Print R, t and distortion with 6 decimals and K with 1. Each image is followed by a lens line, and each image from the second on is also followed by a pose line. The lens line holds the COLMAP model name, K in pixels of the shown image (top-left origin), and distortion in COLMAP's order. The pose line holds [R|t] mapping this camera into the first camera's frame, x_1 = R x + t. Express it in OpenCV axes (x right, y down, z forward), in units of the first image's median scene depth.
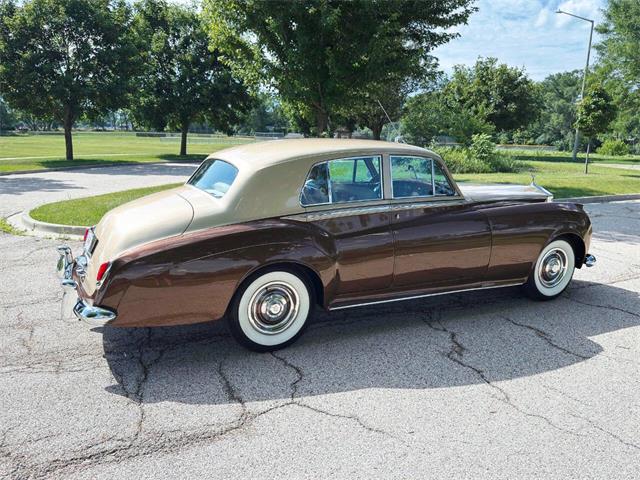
lens RADIAL K [[524.6, 0, 316.0], [0, 524.6, 244.4], [0, 0, 1]] dist [0.062191, -0.081079]
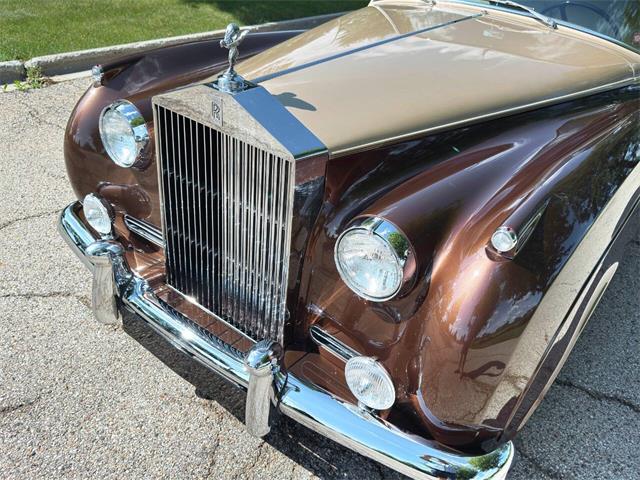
lens RADIAL K [[524.6, 0, 316.0], [0, 524.6, 244.4], [0, 0, 1]] dist [0.062191, -0.081079]
pose [[0.857524, -0.211314, 0.469041, -0.115676], [0.032133, 0.931964, 0.361124, -0.025853], [-0.513440, -0.294601, 0.805971, 0.170931]]
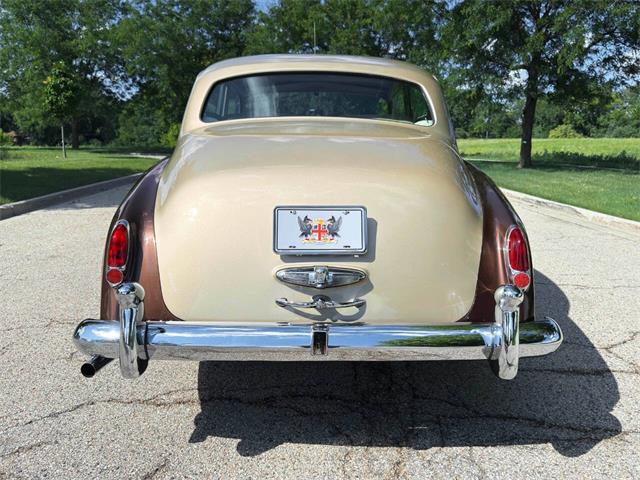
lens RADIAL K [[547.3, 0, 305.1], [0, 547.3, 240.6], [0, 0, 1]] dist [0.068324, -0.116814]
pose [[0.444841, -0.176788, 0.877988, -0.199679], [0.185587, 0.977242, 0.102744, -0.011584], [-0.876170, 0.117238, 0.467527, 0.191822]]
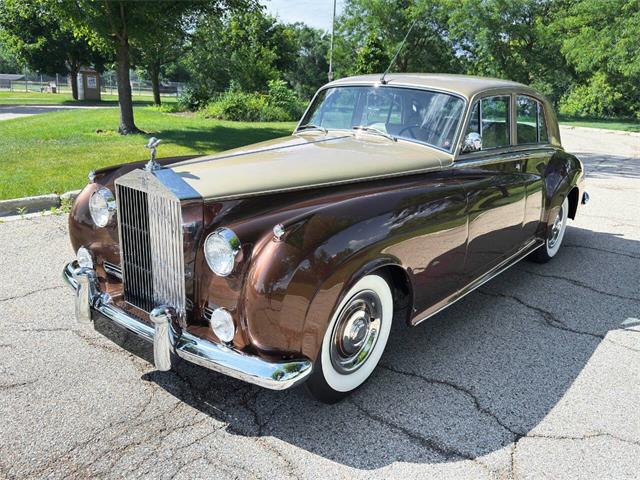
lens RADIAL K [[524.6, 0, 316.0], [0, 524.6, 244.4], [0, 0, 1]] dist [0.062191, -0.081079]
pose [[0.876539, -0.122527, 0.465474, -0.115585], [0.079241, 0.990596, 0.111534, -0.012228], [-0.474762, -0.060879, 0.878006, 0.099352]]
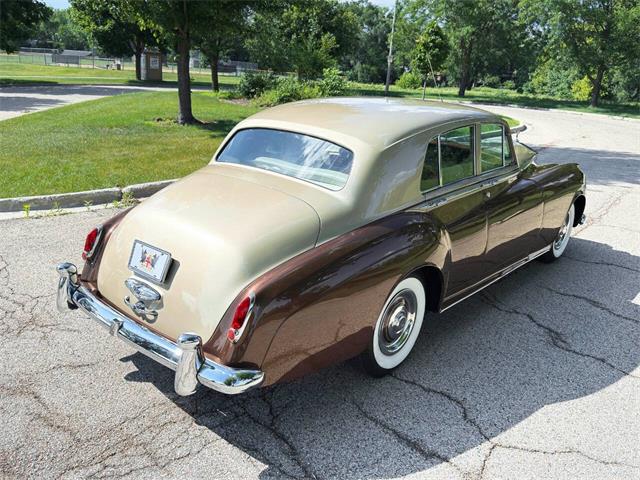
lens RADIAL K [[541.5, 0, 309.4], [0, 541.5, 233.0], [0, 0, 1]] dist [0.072825, -0.096236]
pose [[0.927869, -0.081182, 0.363961, -0.117084], [0.041387, 0.992404, 0.115848, -0.027889], [-0.370602, -0.092429, 0.924181, 0.066850]]
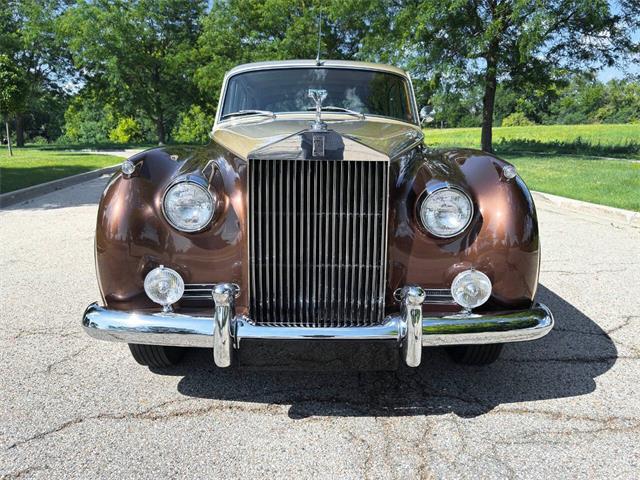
lens RADIAL K [[554.6, 0, 302.0], [0, 554.6, 241.6], [0, 0, 1]] dist [0.060607, -0.099680]
pose [[0.376001, -0.201076, 0.904539, -0.197817], [0.209969, 0.969269, 0.128185, -0.012990], [-0.902516, 0.141728, 0.406666, 0.204162]]
